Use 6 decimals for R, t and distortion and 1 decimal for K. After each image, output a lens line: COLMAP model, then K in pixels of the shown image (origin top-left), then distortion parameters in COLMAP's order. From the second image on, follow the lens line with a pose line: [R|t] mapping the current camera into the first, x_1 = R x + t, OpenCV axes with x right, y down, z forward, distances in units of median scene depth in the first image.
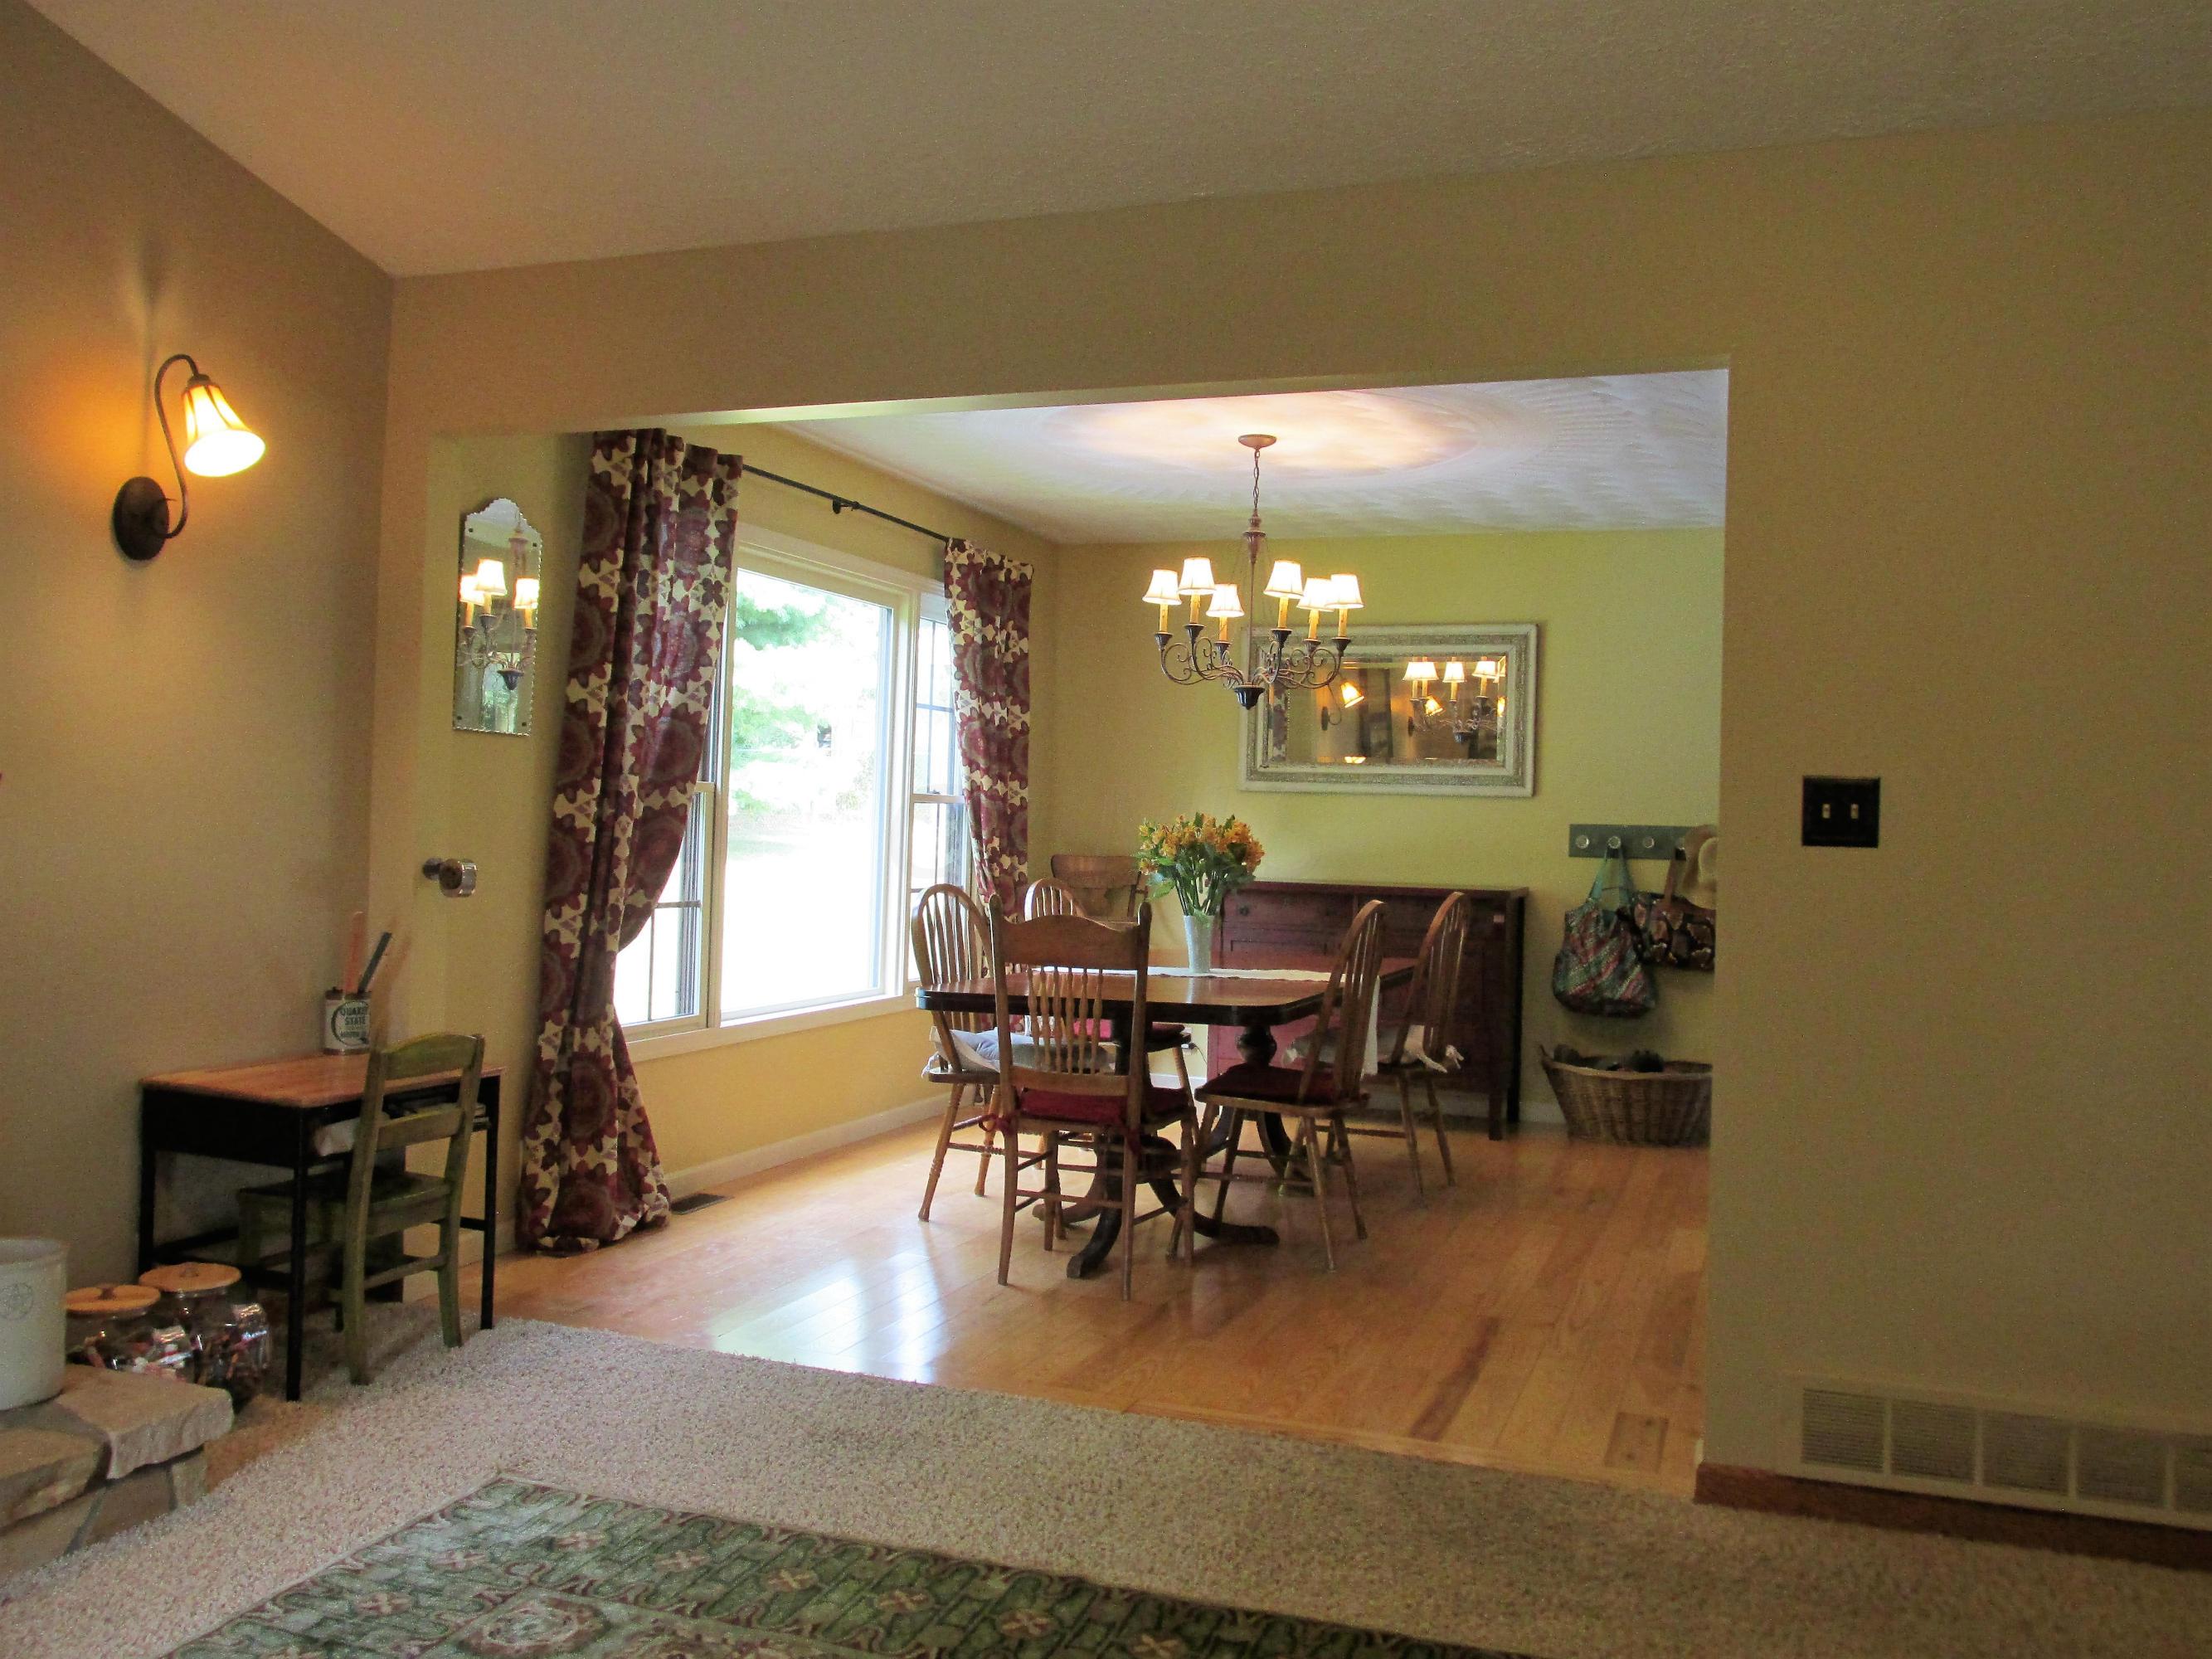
lens RADIAL K [[1830.3, 0, 1106.0], [0, 1830.3, 829.5], [0, 0, 1]] dist [-0.045719, 0.001856]
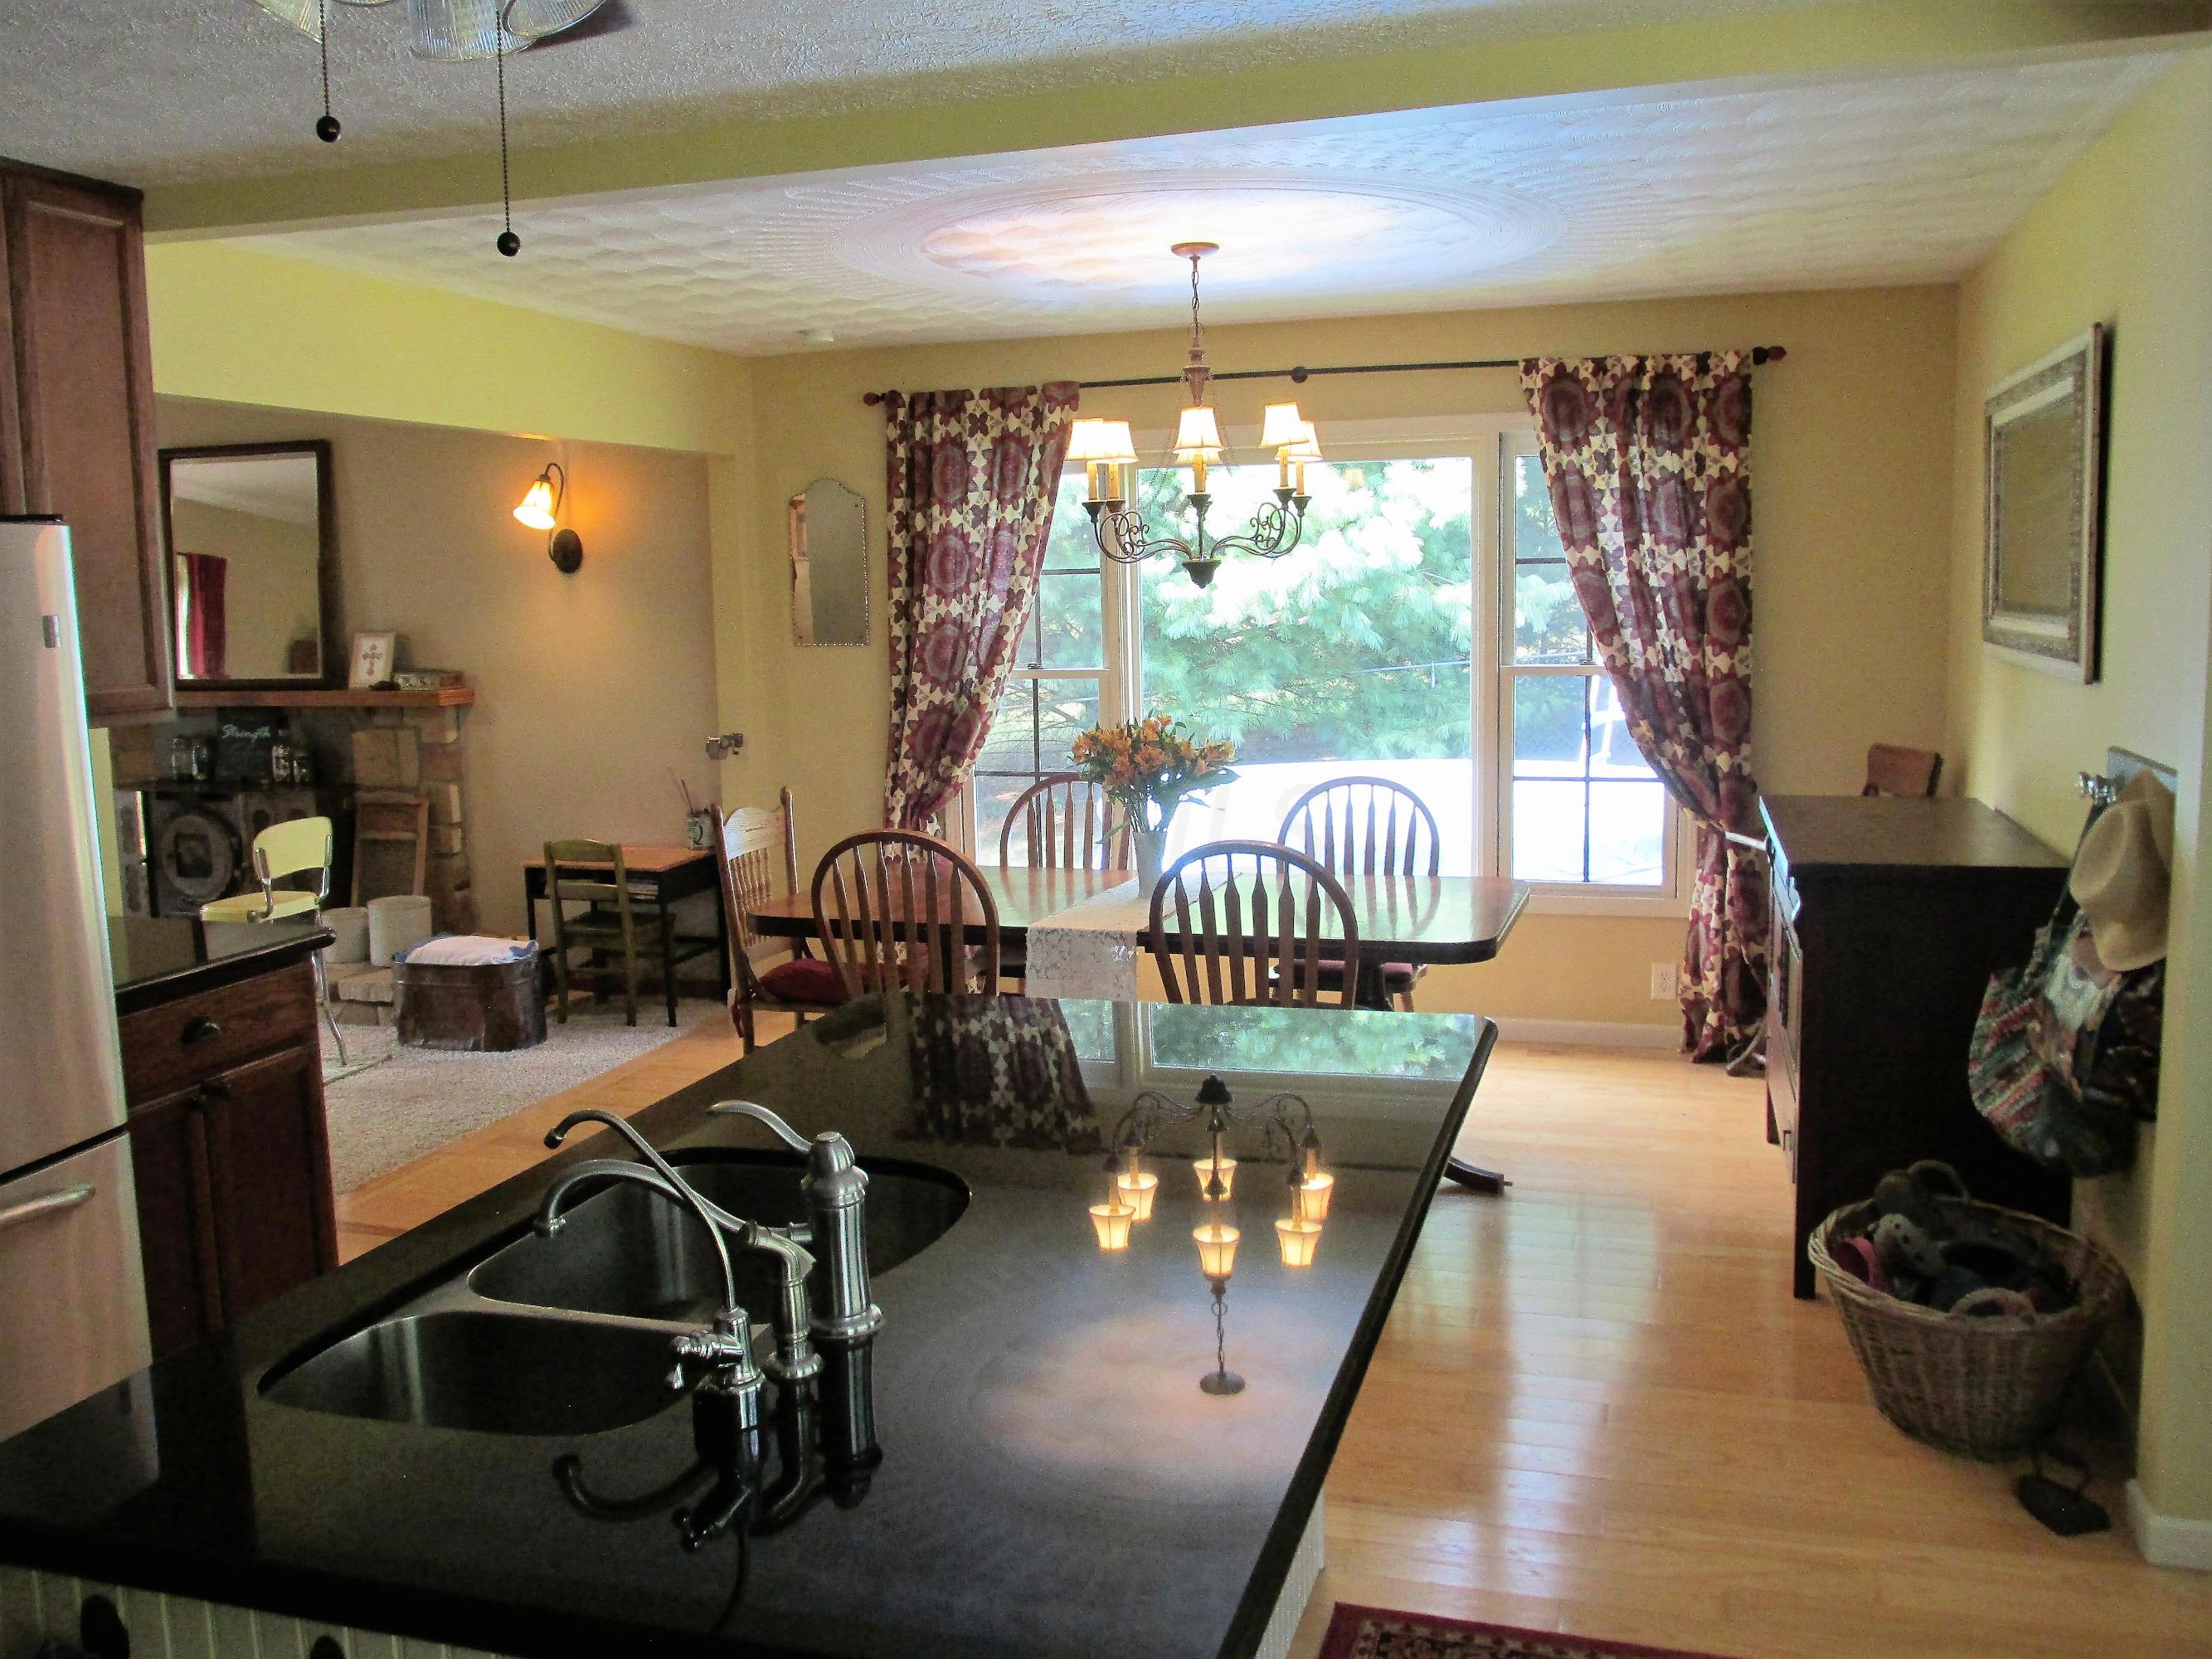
lens RADIAL K [[1830.3, 0, 1106.0], [0, 1830.3, 829.5], [0, 0, 1]] dist [-0.045719, 0.001856]
pose [[0.059449, 0.098490, -0.993361, 1.250044], [0.015305, 0.994914, 0.099560, -0.055606], [0.998114, -0.021122, 0.057639, 1.267127]]
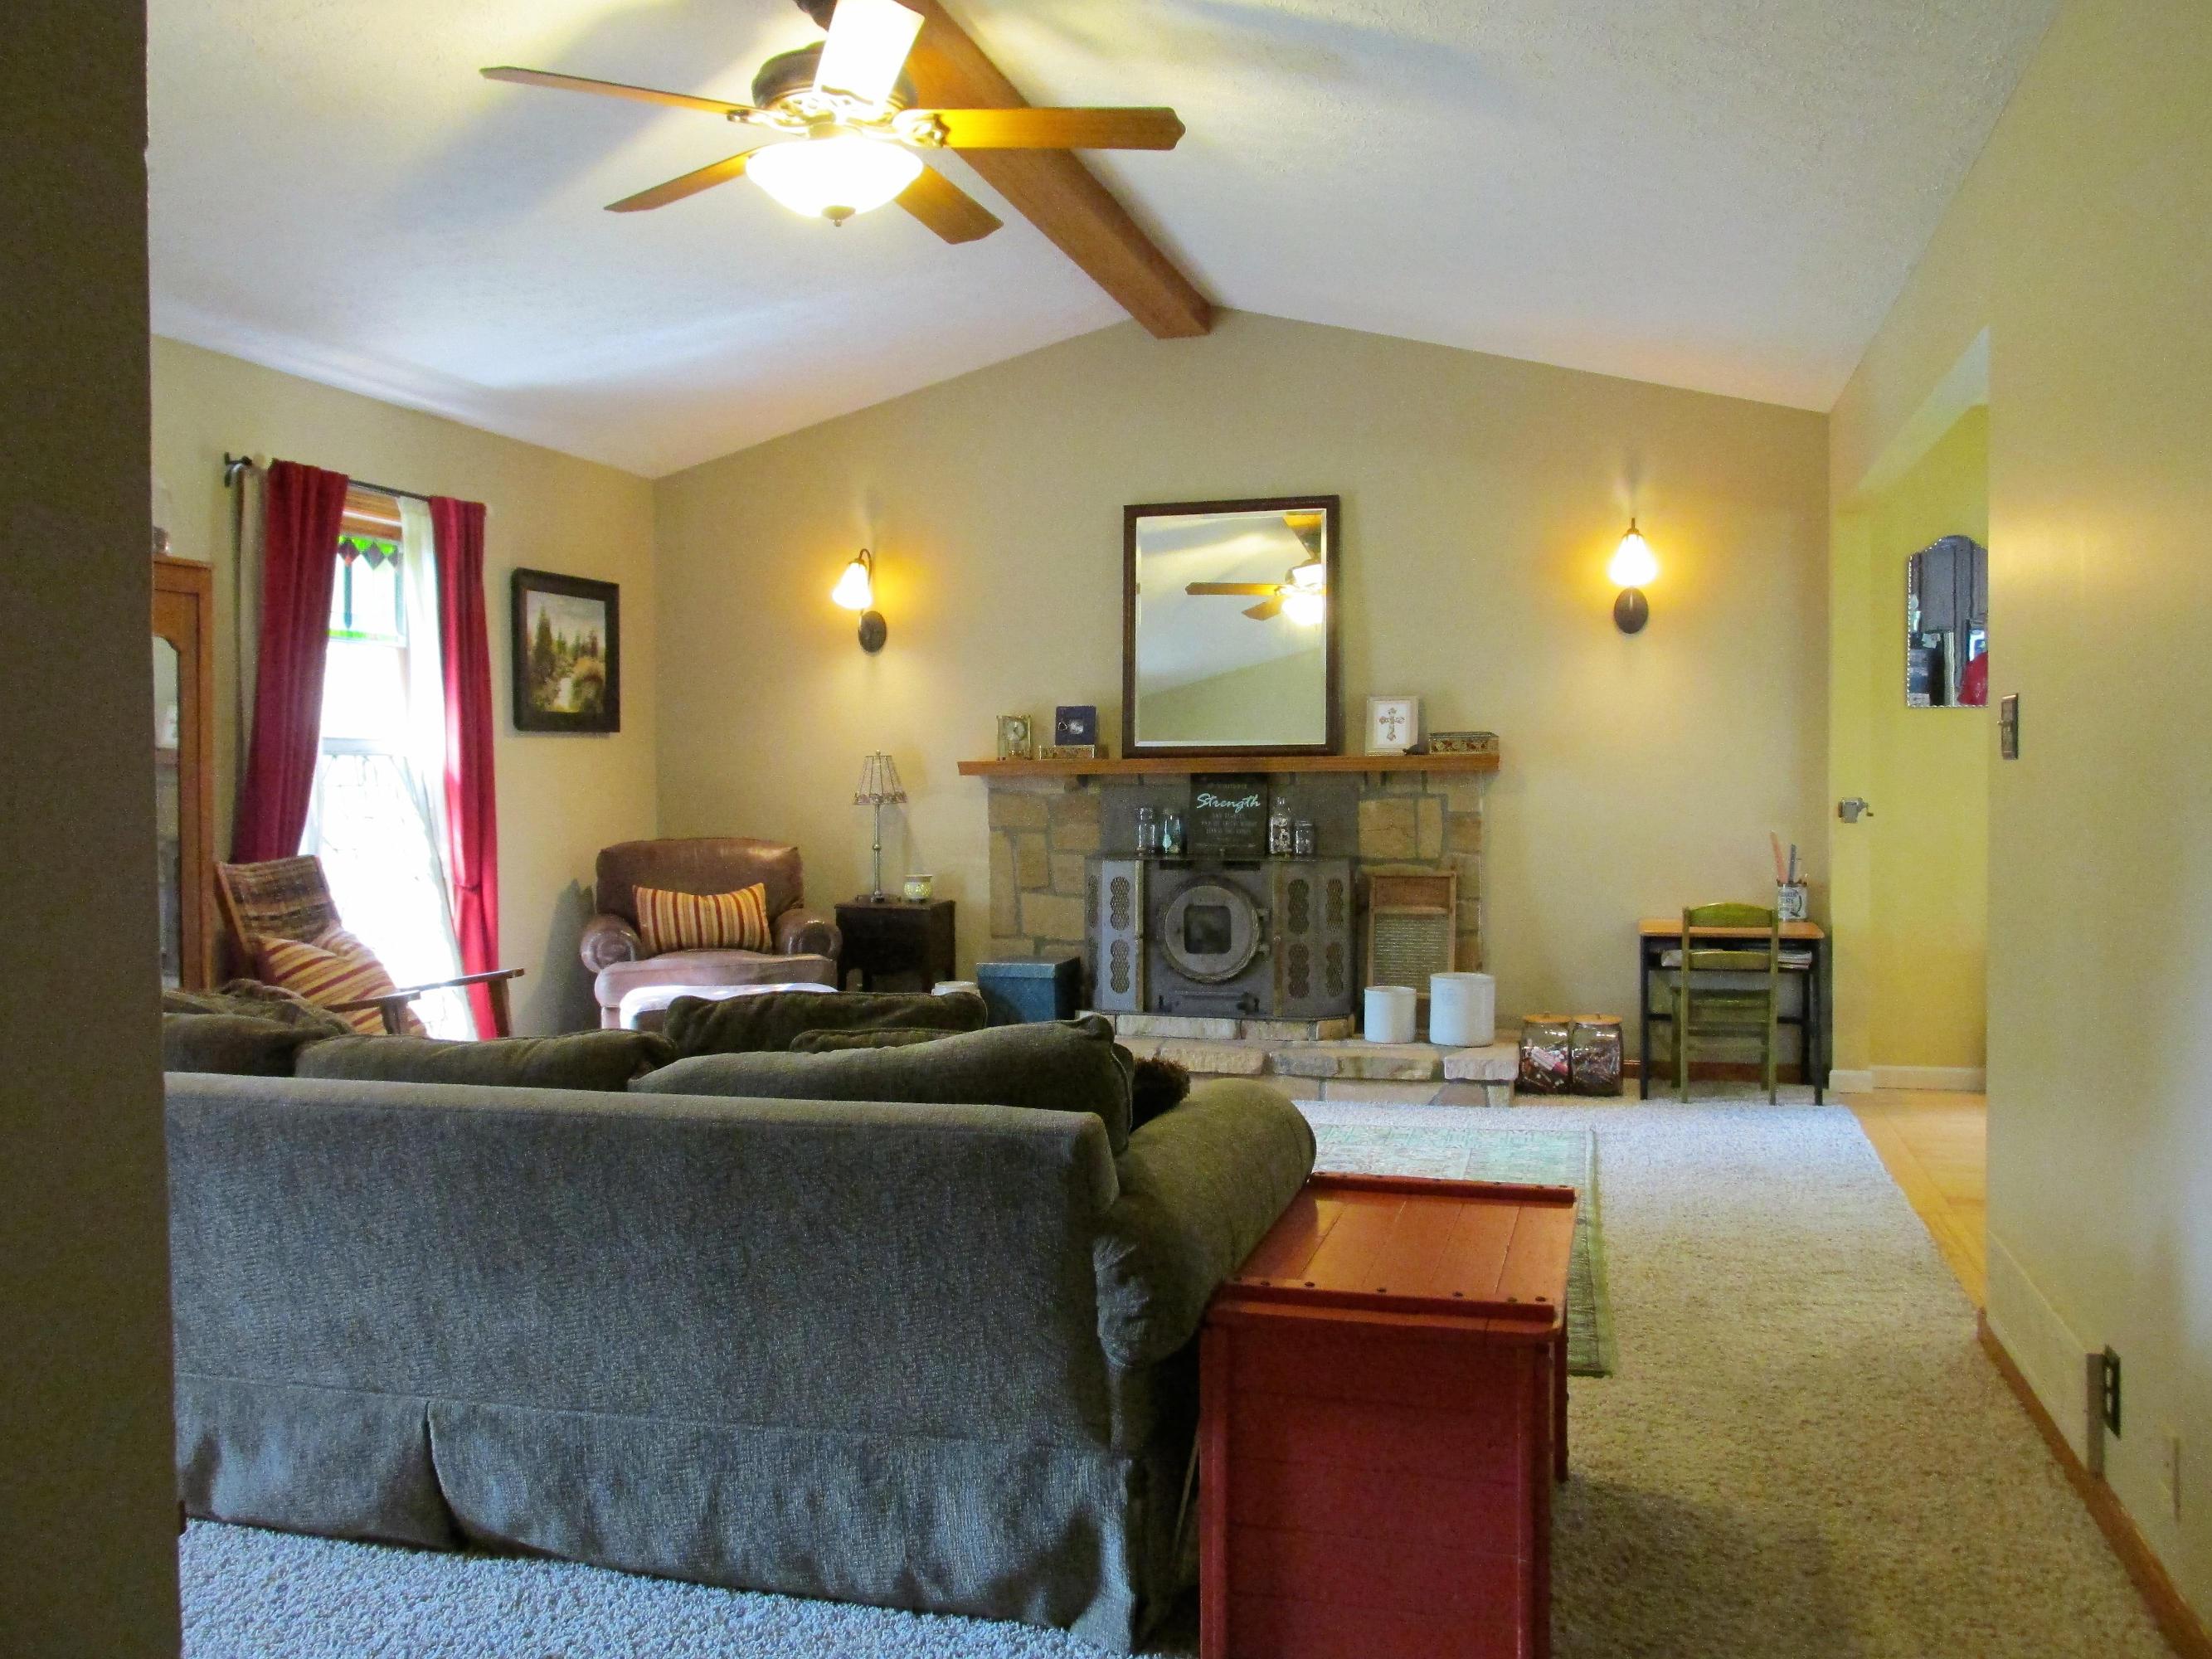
lens RADIAL K [[1830.3, 0, 1106.0], [0, 1830.3, 829.5], [0, 0, 1]] dist [-0.045719, 0.001856]
pose [[0.078115, -0.008244, -0.996910, 1.090944], [0.004684, 0.999958, -0.007902, 0.051944], [0.996933, -0.004053, 0.078151, 0.284288]]
